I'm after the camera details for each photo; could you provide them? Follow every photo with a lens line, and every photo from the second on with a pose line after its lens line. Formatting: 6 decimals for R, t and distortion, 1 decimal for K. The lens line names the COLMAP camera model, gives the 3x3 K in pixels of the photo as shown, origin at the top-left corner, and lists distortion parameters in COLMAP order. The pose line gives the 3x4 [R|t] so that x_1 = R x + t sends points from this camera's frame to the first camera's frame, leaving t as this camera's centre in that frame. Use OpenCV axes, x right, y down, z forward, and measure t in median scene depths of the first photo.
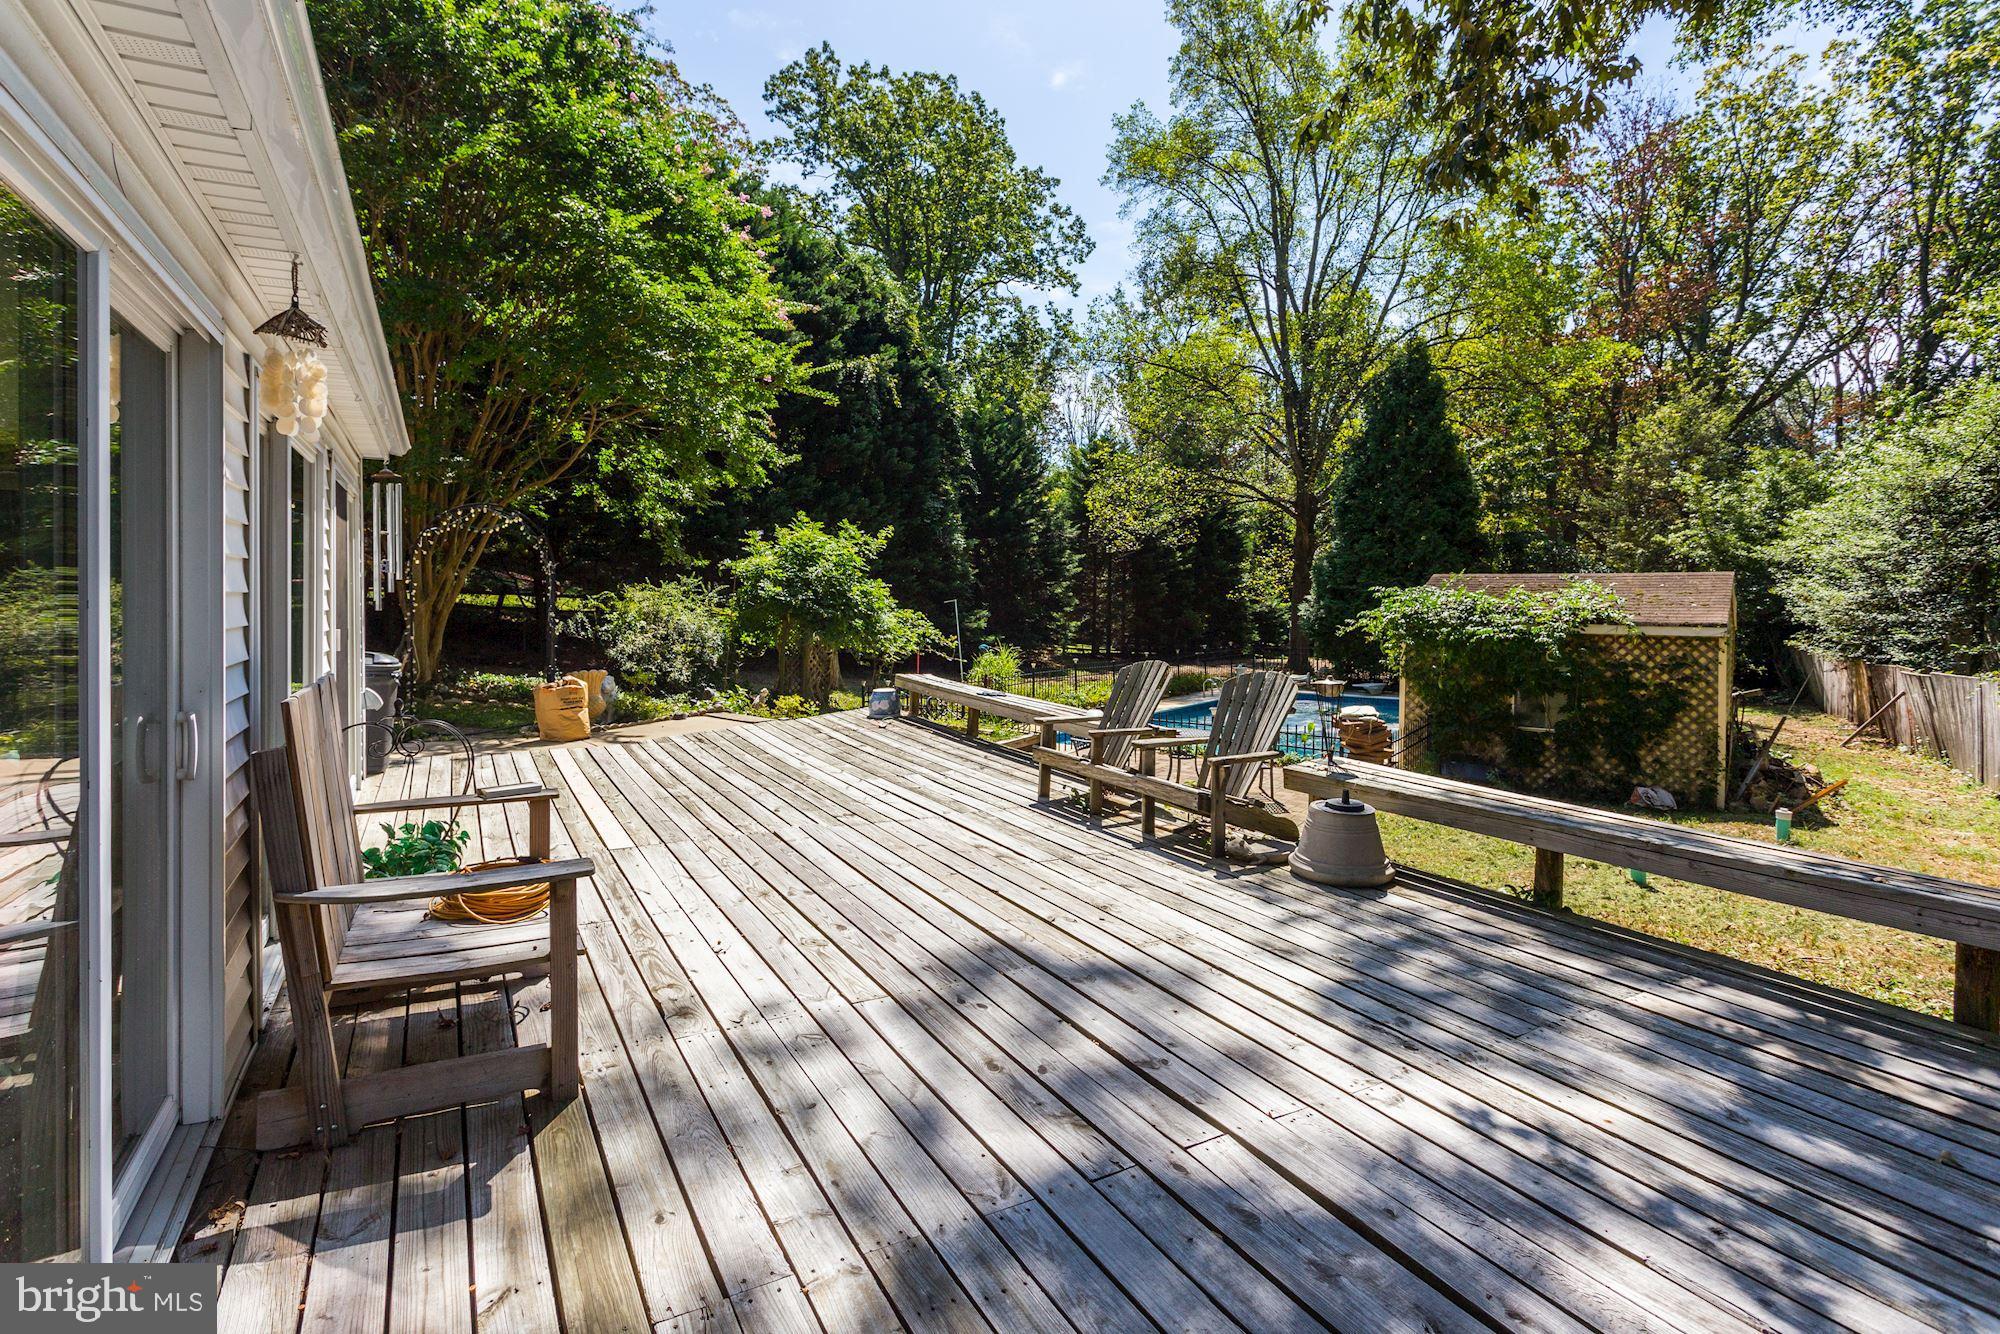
lens RADIAL K [[967.7, 0, 992.6], [0, 967.7, 663.9], [0, 0, 1]] dist [0.003440, 0.000585]
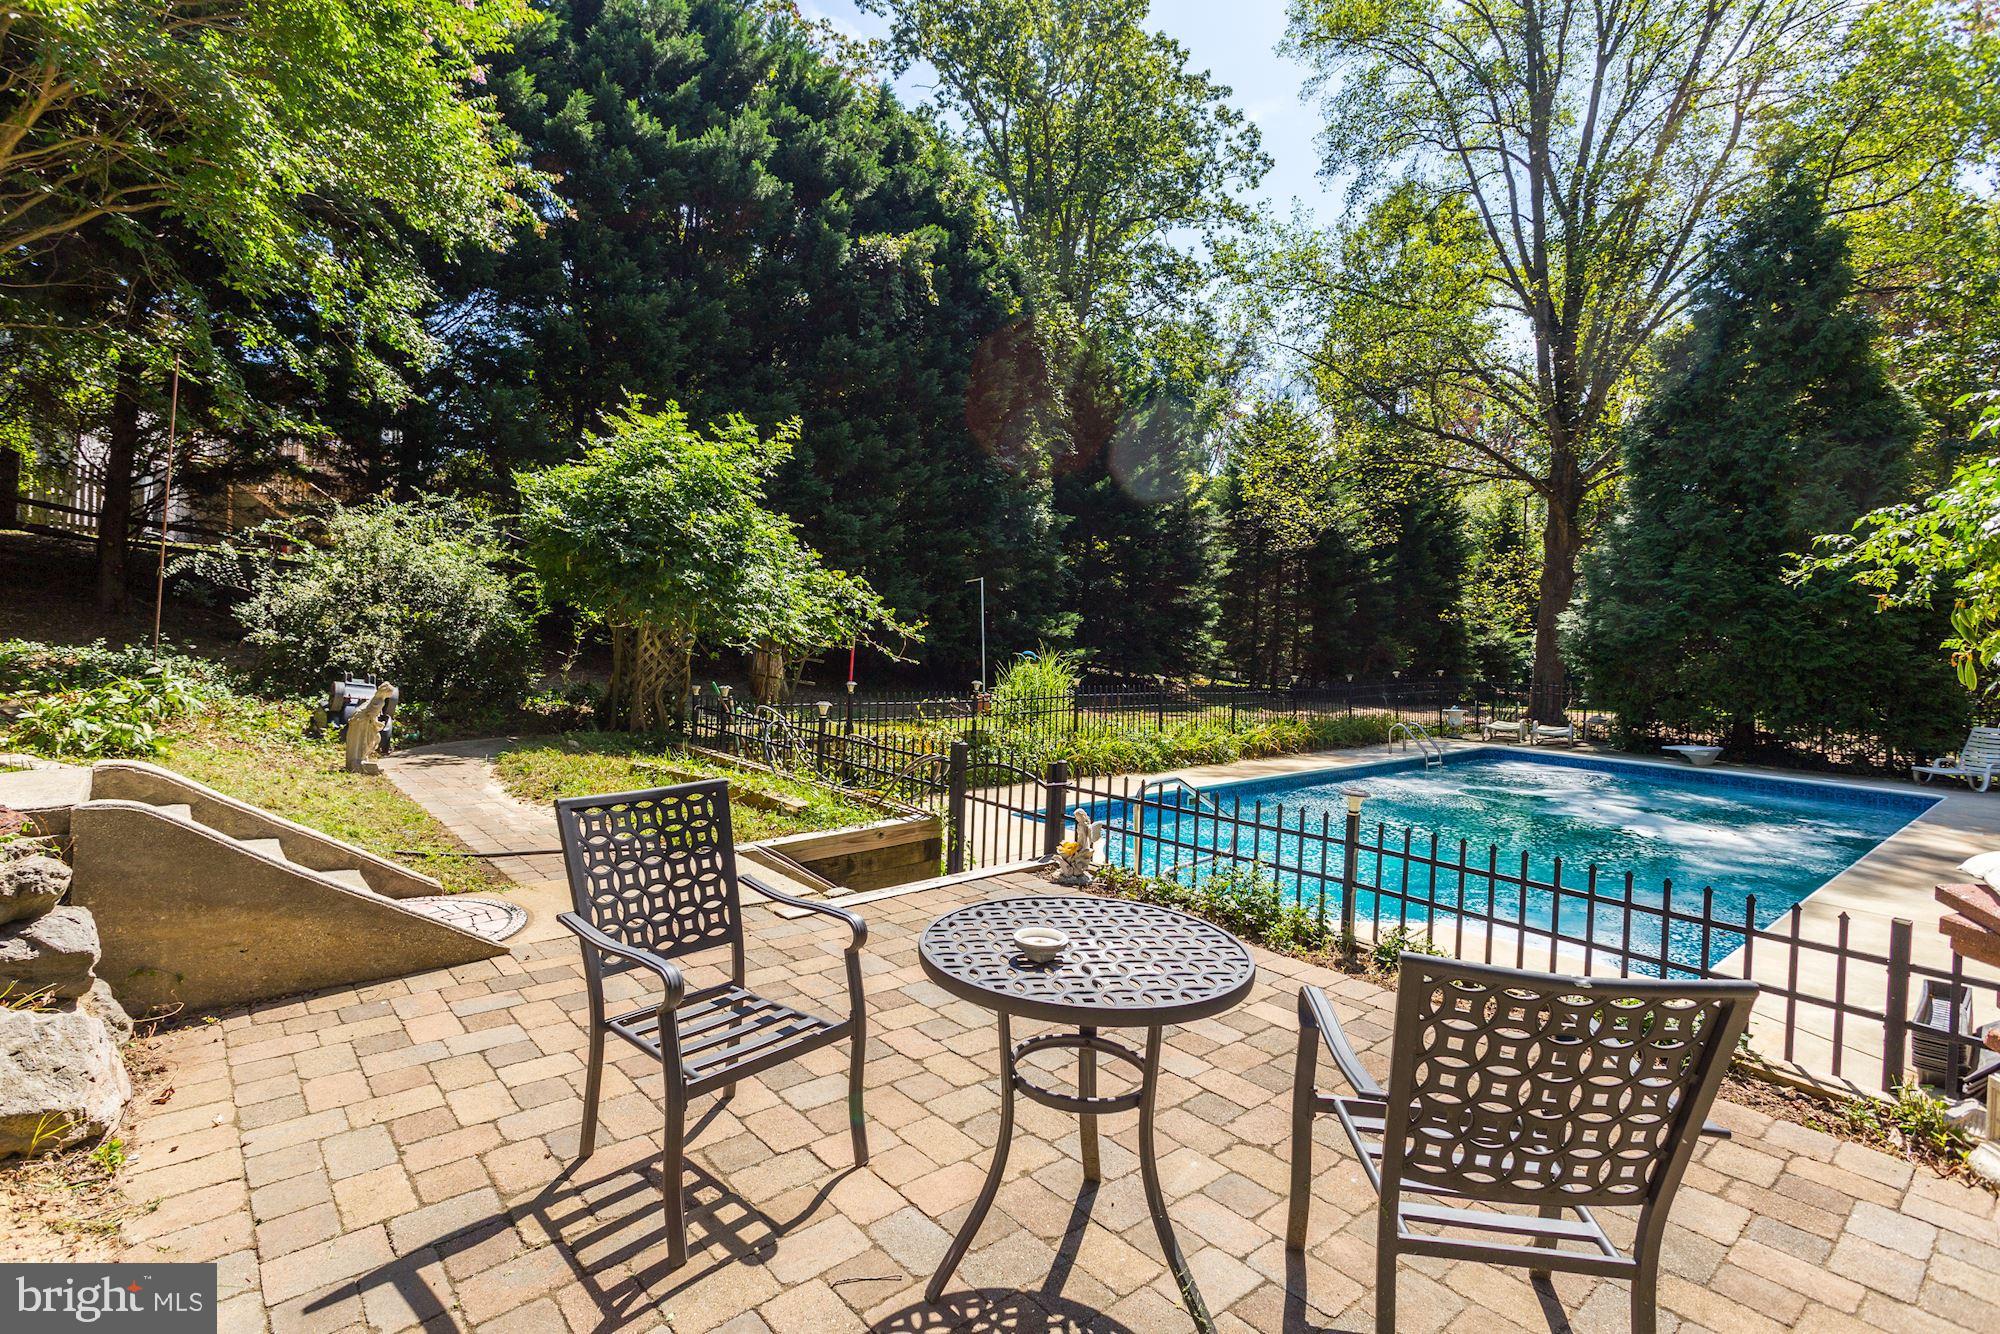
lens RADIAL K [[967.7, 0, 992.6], [0, 967.7, 663.9], [0, 0, 1]] dist [0.003440, 0.000585]
pose [[0.979436, 0.042154, -0.197302, 0.082710], [-0.049286, 0.998292, -0.031375, 0.008867], [0.195643, 0.040454, 0.979841, 0.314679]]
